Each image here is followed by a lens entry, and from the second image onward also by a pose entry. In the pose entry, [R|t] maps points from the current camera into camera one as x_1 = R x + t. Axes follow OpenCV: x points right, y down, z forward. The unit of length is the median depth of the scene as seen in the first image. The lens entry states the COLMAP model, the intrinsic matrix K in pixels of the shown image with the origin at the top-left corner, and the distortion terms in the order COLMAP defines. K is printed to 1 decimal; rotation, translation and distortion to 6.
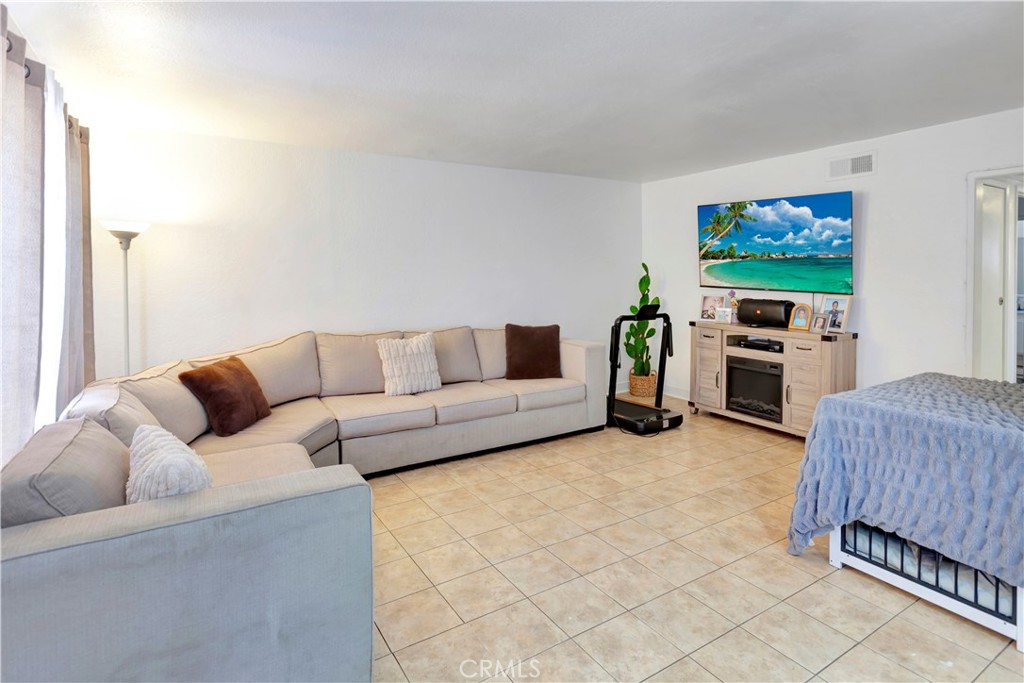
lens RADIAL K [[534.5, 0, 511.8], [0, 534.5, 271.6], [0, 0, 1]] dist [0.000113, 0.001924]
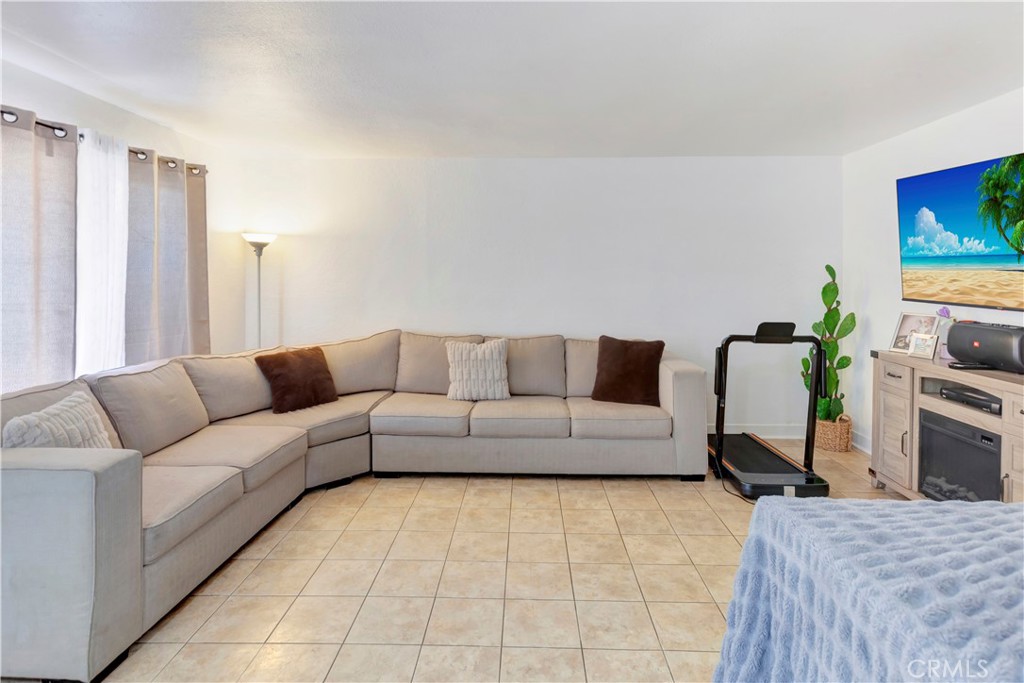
lens RADIAL K [[534.5, 0, 511.8], [0, 534.5, 271.6], [0, 0, 1]] dist [0.000113, 0.001924]
pose [[0.832809, 0.002366, -0.553556, 0.381560], [-0.005599, 0.999976, -0.004149, -0.002032], [0.553532, 0.006555, 0.832802, 0.210223]]
